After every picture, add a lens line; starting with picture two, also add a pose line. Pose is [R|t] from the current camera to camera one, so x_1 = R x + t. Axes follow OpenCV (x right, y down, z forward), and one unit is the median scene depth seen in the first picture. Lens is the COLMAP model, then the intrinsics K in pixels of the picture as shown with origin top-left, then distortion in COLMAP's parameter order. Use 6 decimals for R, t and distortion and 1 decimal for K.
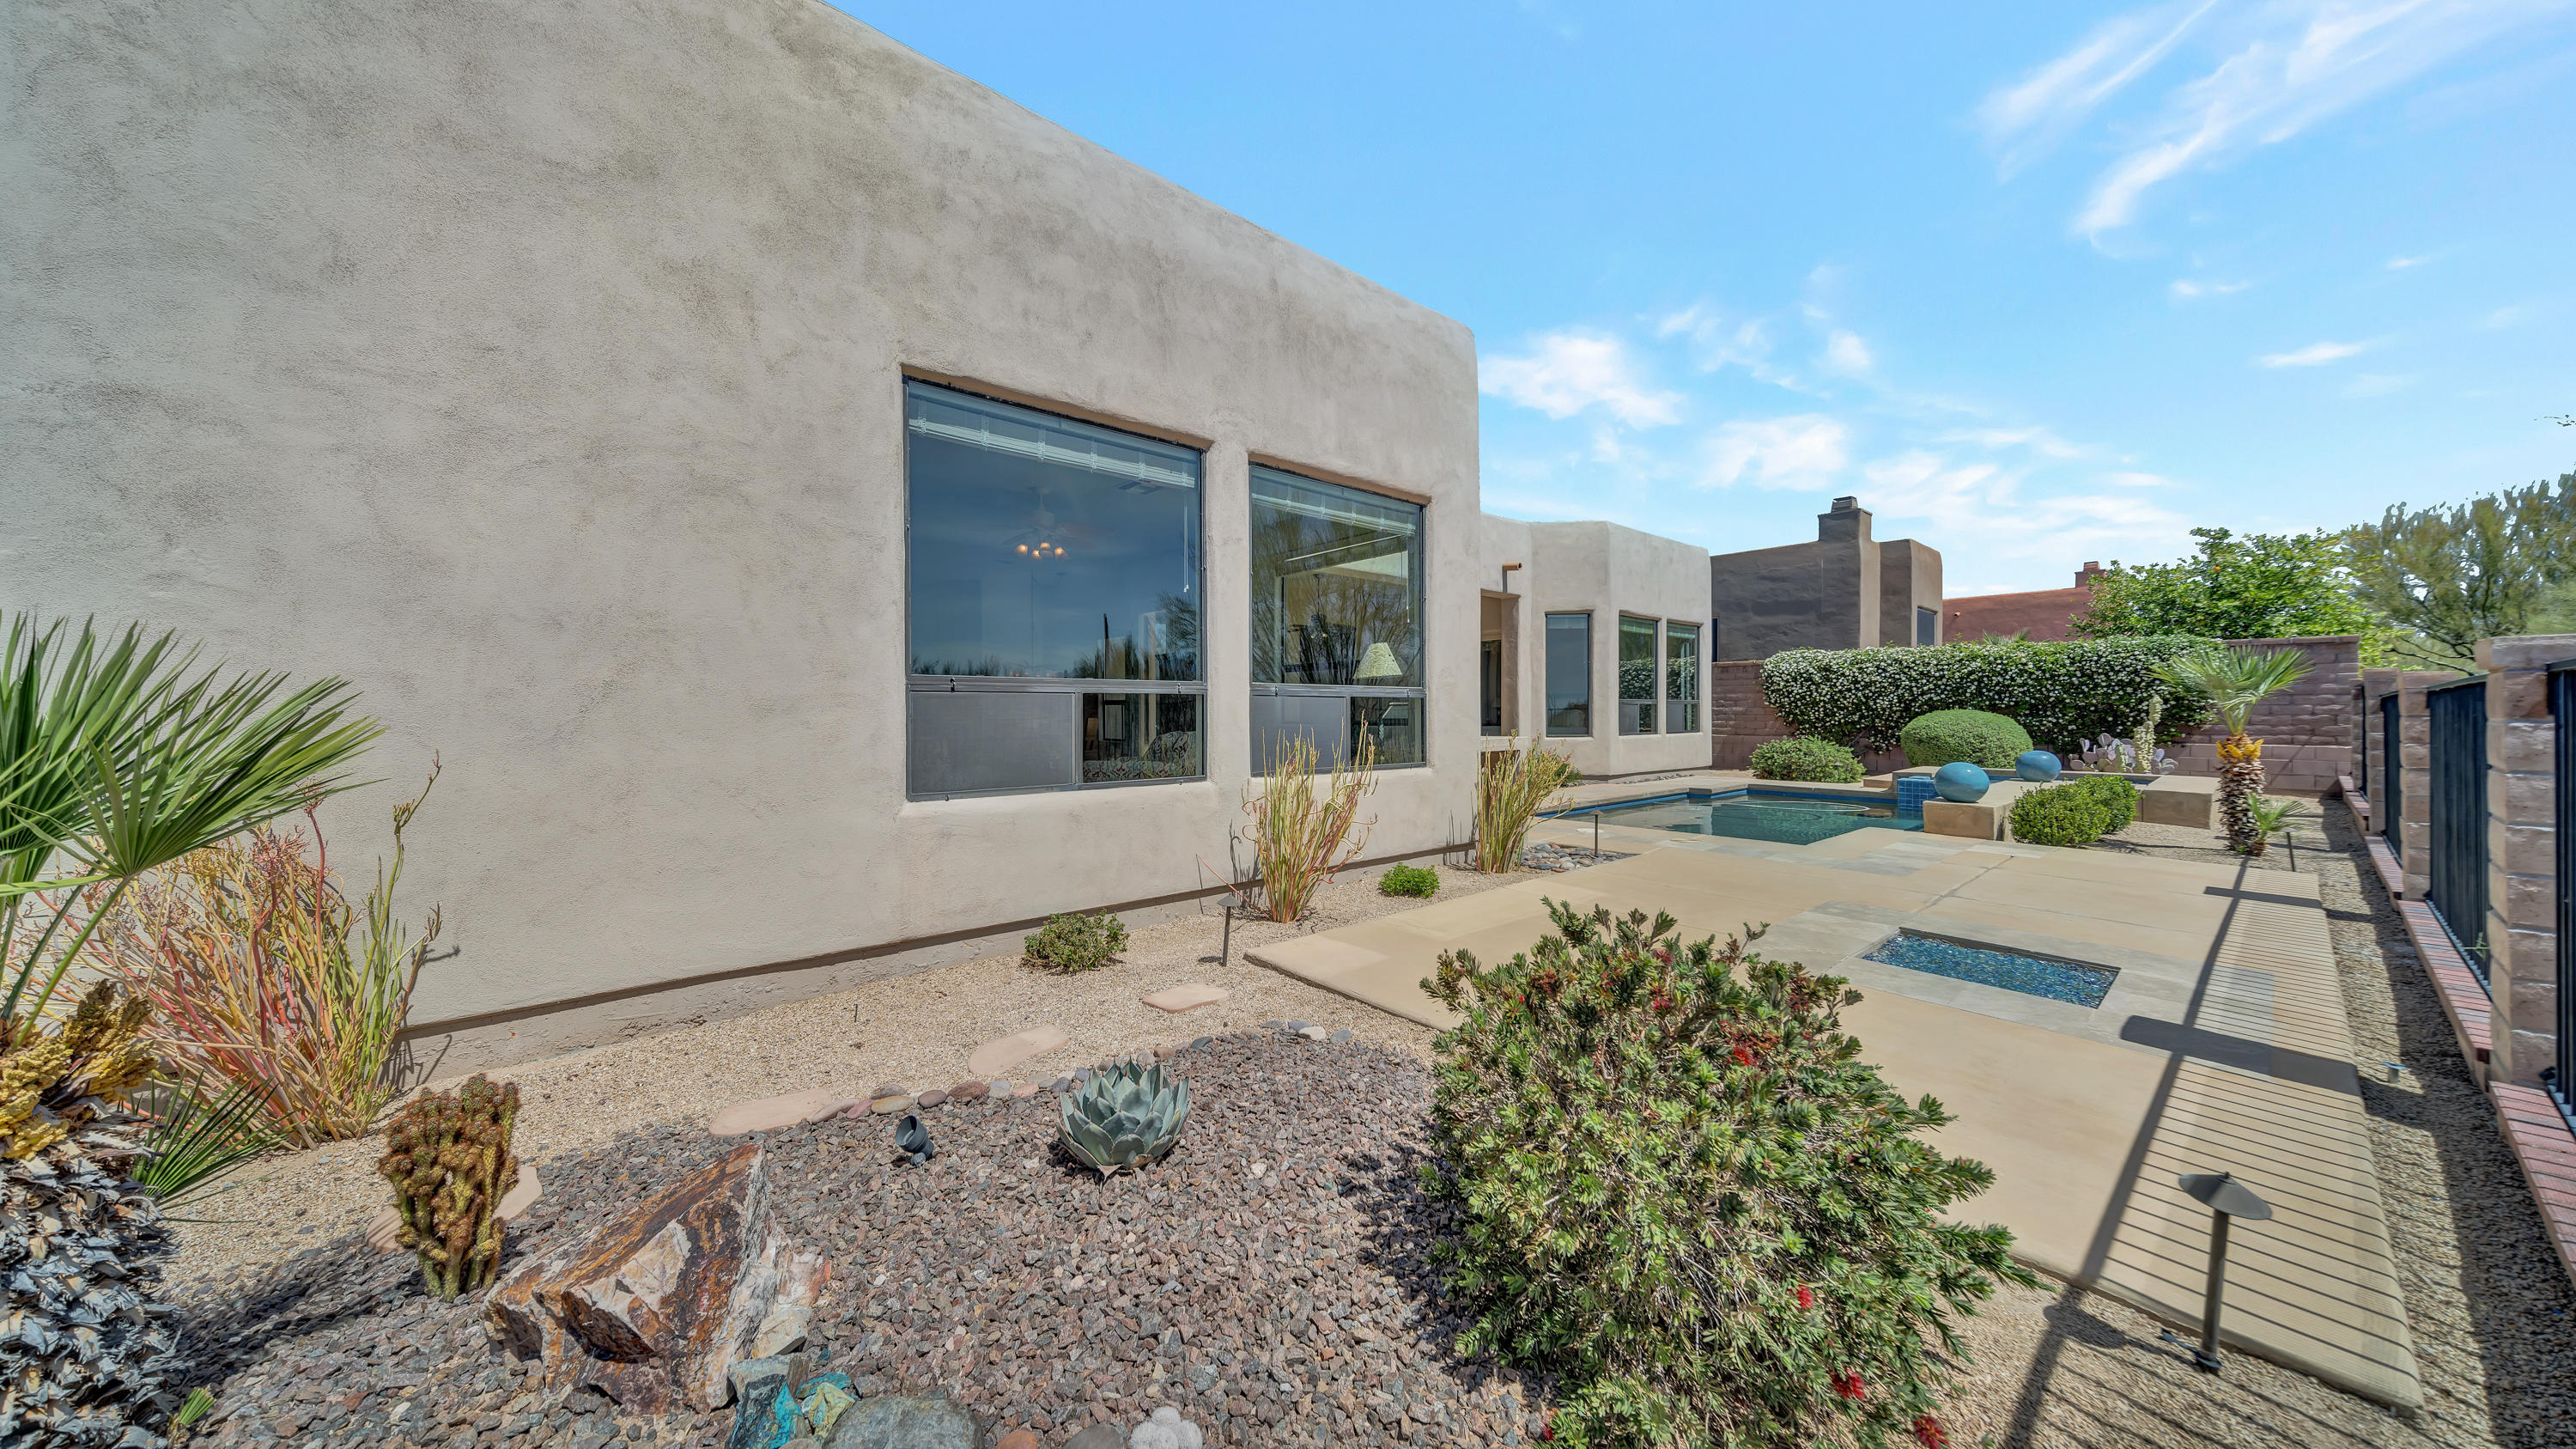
lens RADIAL K [[863.2, 0, 1252.9], [0, 863.2, 724.7], [0, 0, 1]] dist [0.000483, 0.000015]
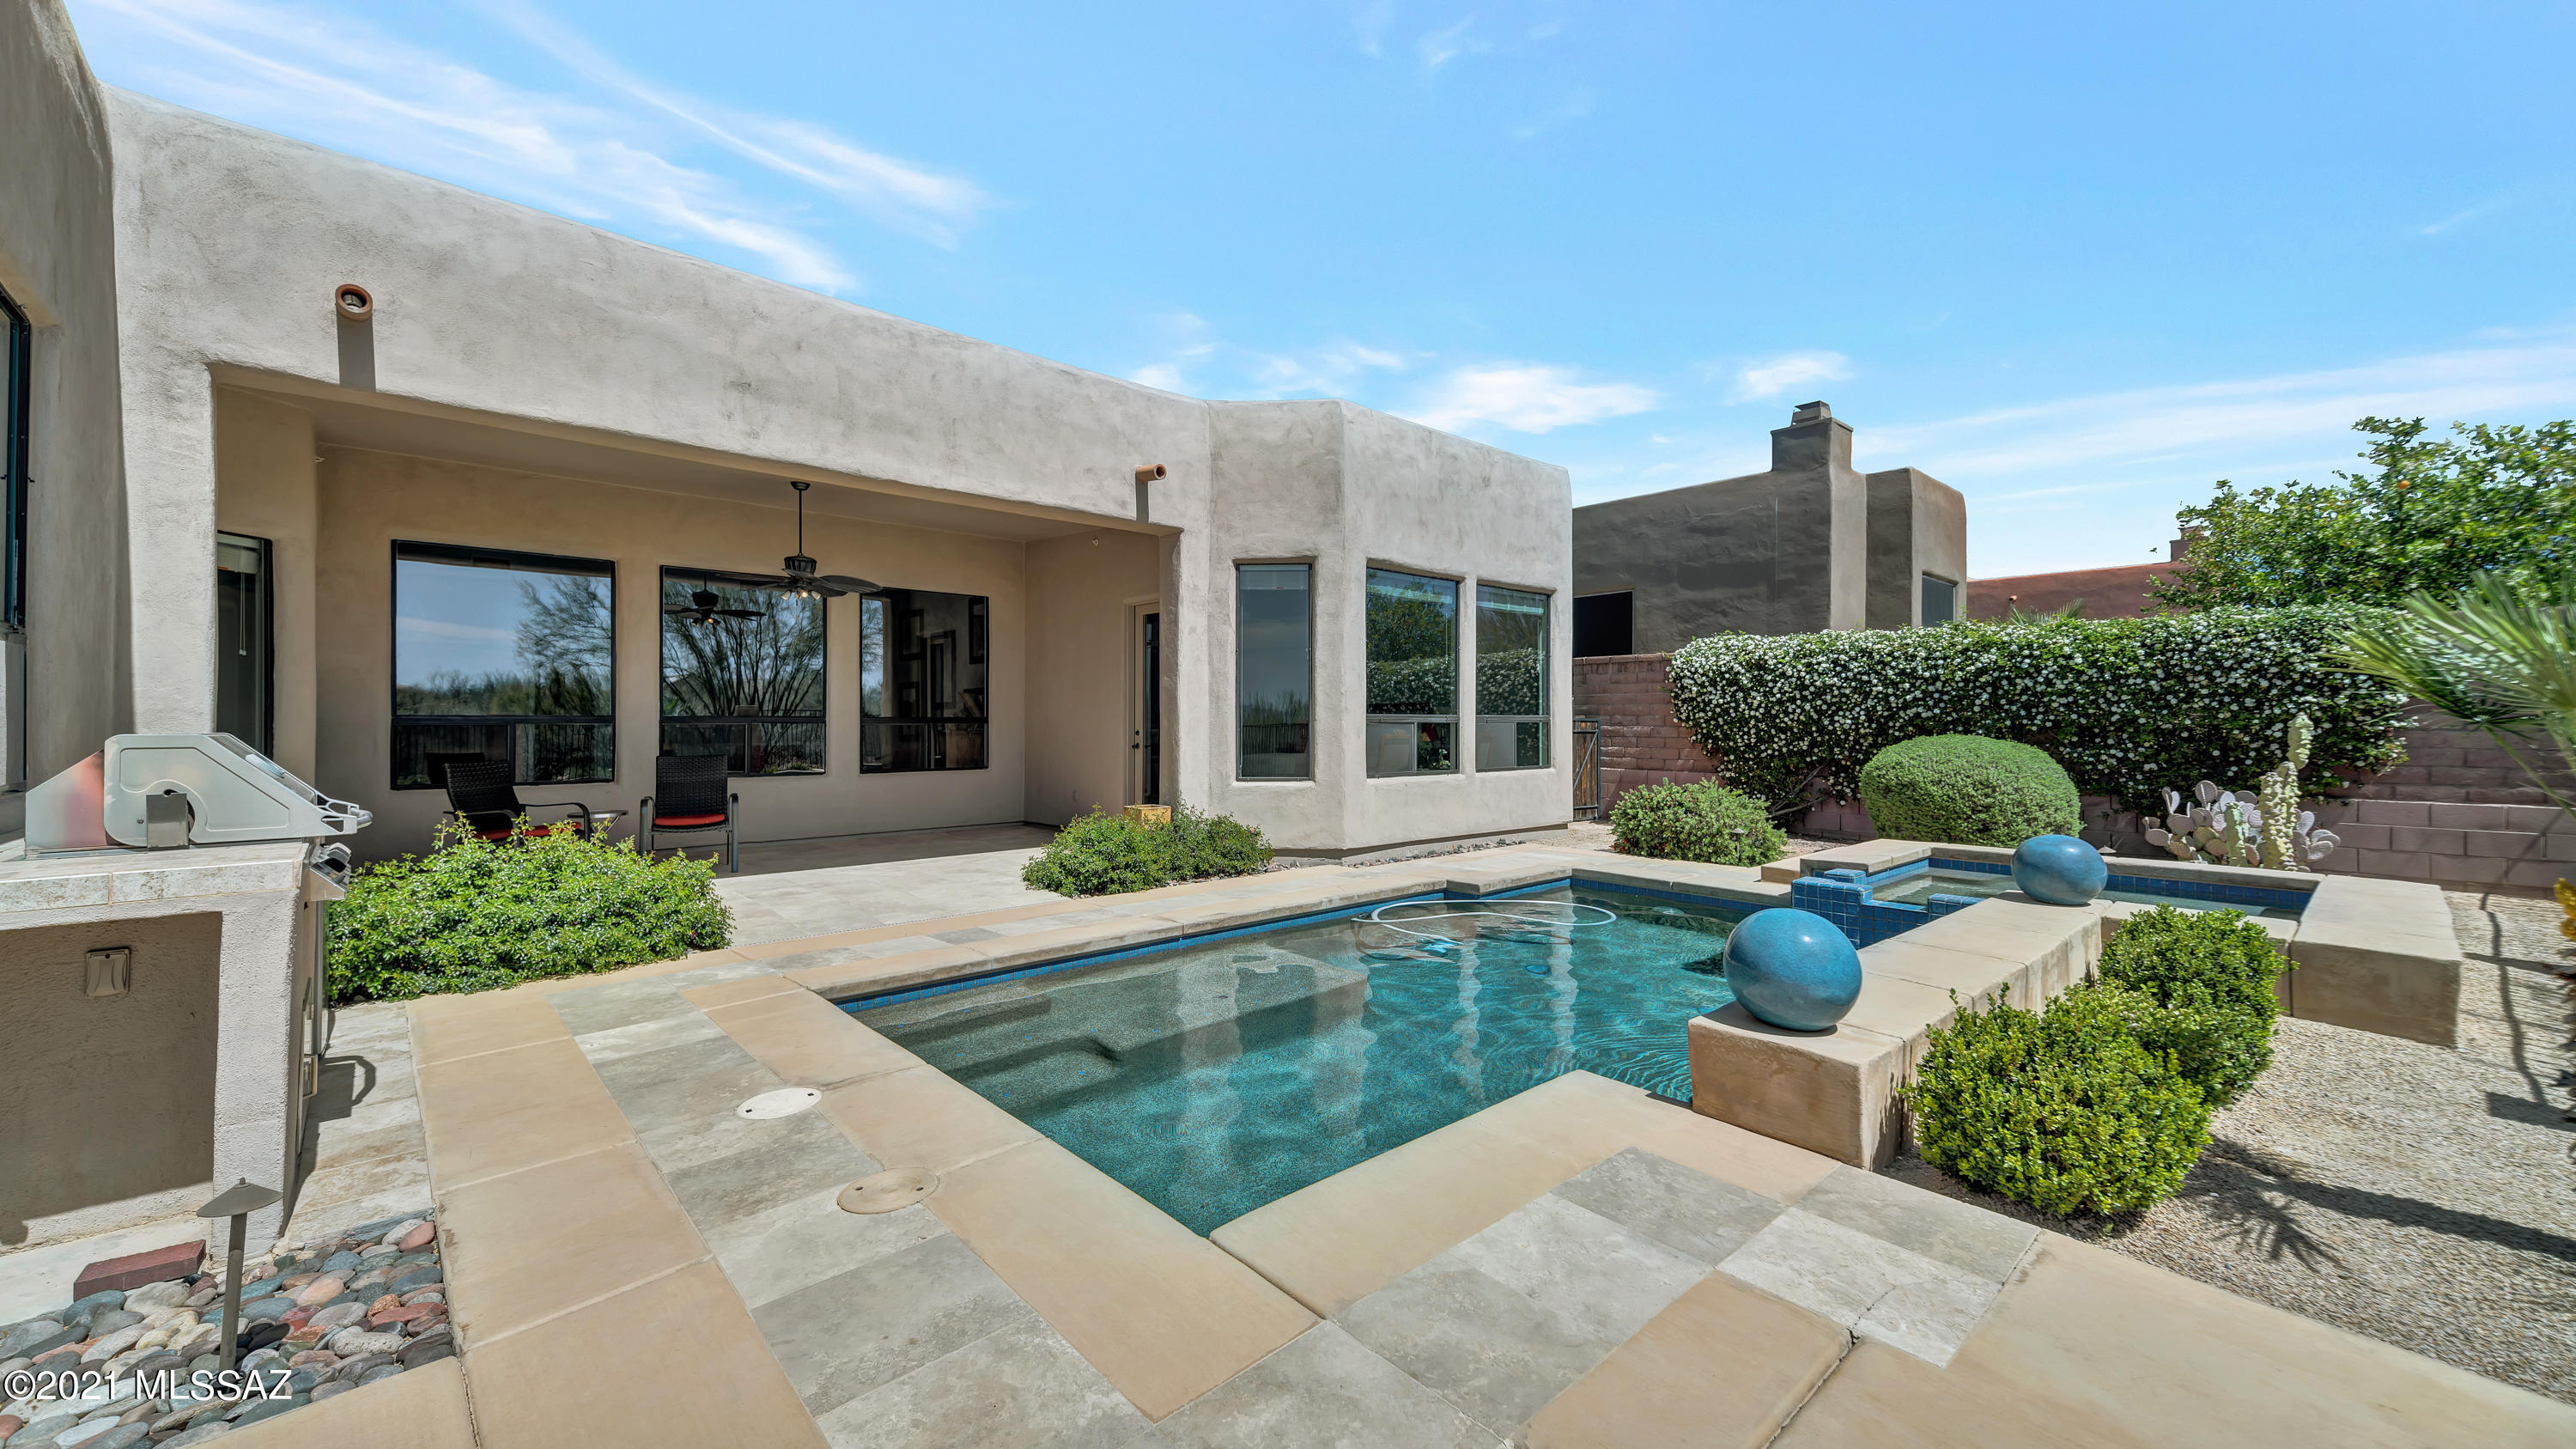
lens RADIAL K [[995.0, 0, 1288.0], [0, 995.0, 724.5], [0, 0, 1]] dist [0.046653, -0.014920]
pose [[0.999038, 0.004094, 0.043650, 0.341966], [-0.003592, 0.999927, -0.011573, -0.014971], [-0.043694, 0.011405, 0.998980, 0.342681]]
